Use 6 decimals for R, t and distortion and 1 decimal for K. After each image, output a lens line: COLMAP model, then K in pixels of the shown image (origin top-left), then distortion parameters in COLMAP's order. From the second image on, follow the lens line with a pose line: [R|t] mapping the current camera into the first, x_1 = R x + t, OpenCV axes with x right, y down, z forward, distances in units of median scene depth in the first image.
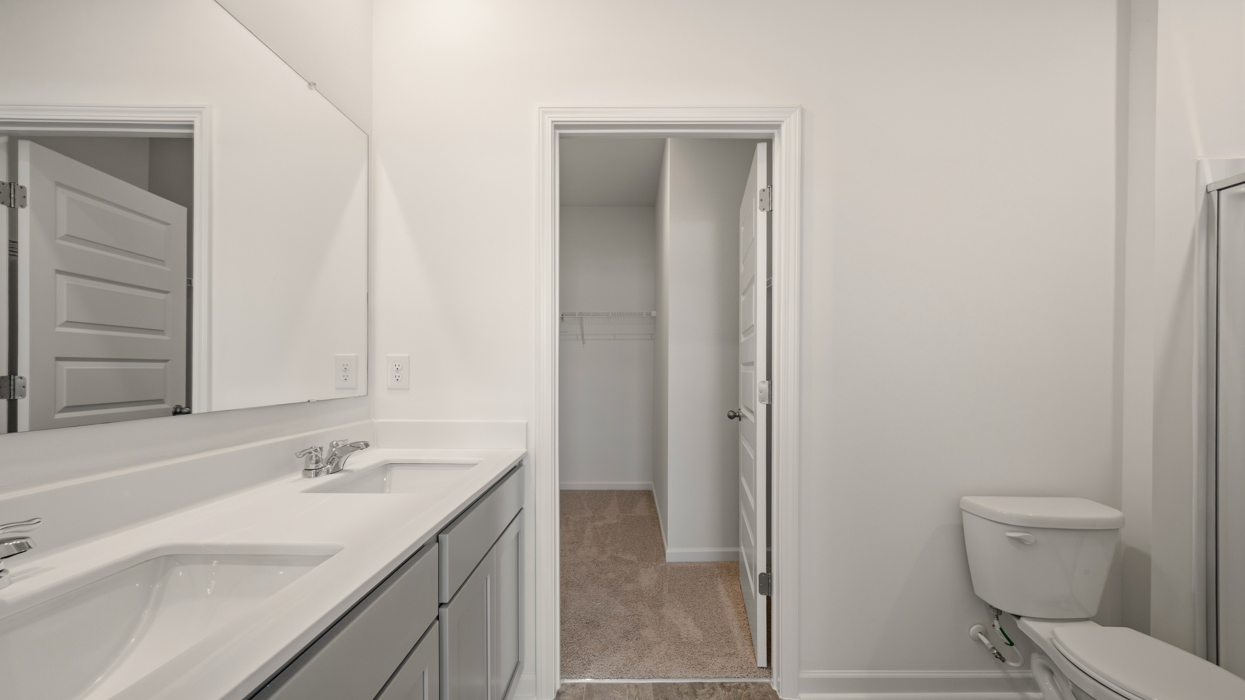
lens RADIAL K [[500.8, 0, 626.4], [0, 500.8, 359.6], [0, 0, 1]] dist [-0.000742, -0.000134]
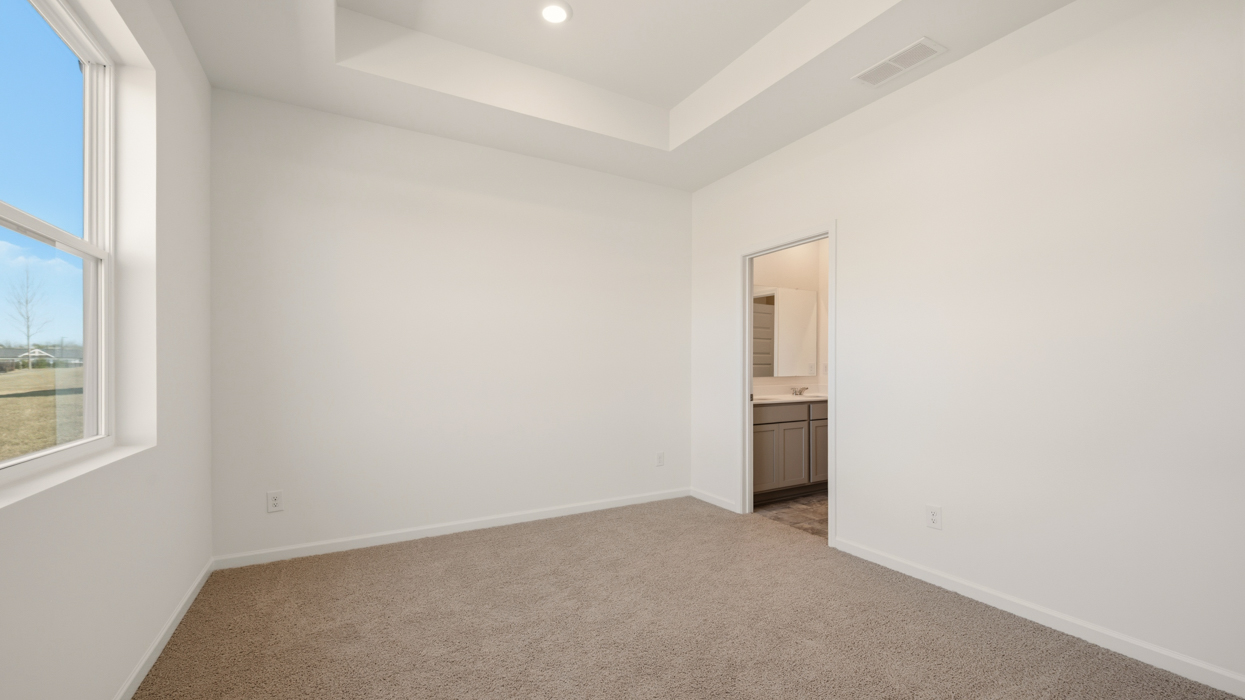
lens RADIAL K [[500.8, 0, 626.4], [0, 500.8, 359.6], [0, 0, 1]] dist [-0.000742, -0.000134]
pose [[0.487358, 0.014158, -0.873088, 1.531113], [0.016723, 0.999534, 0.025544, -0.120209], [0.873042, -0.027049, 0.486894, -1.470927]]
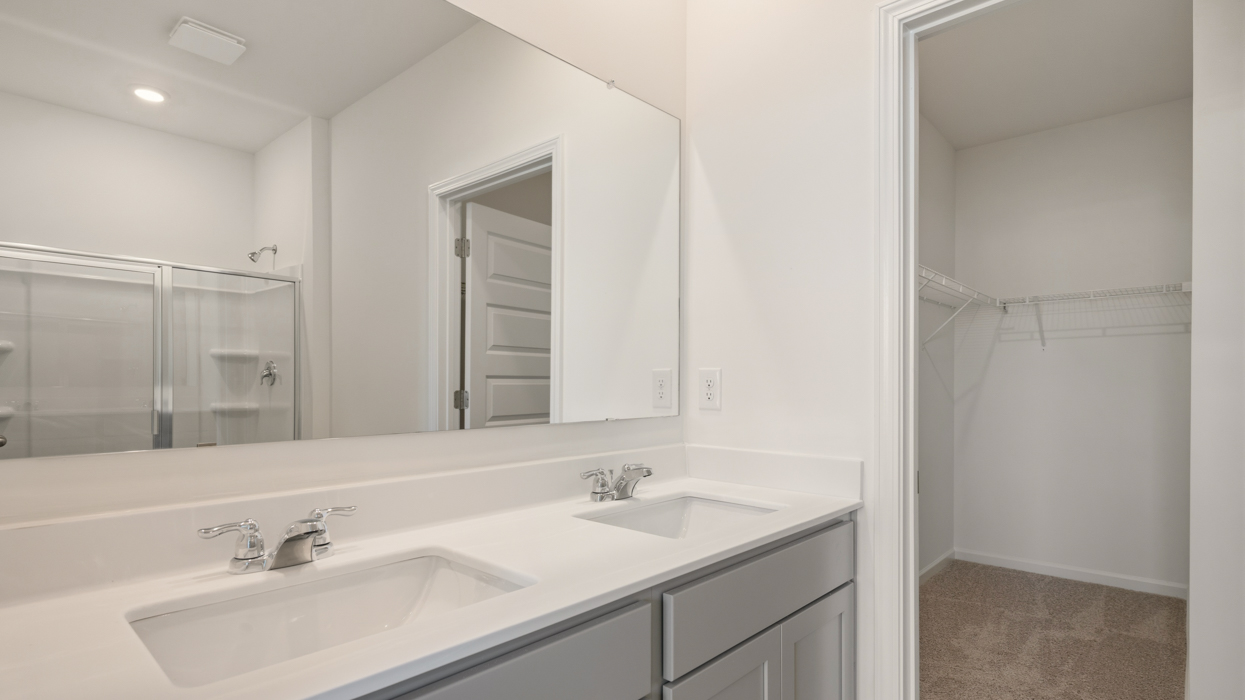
lens RADIAL K [[623.3, 0, 627.8], [0, 623.3, 371.9], [0, 0, 1]] dist [-0.001744, -0.000483]
pose [[0.733002, -0.013952, -0.680083, 0.143892], [0.012951, 0.999895, -0.006554, 0.000834], [0.680103, -0.004004, 0.733106, 0.125761]]
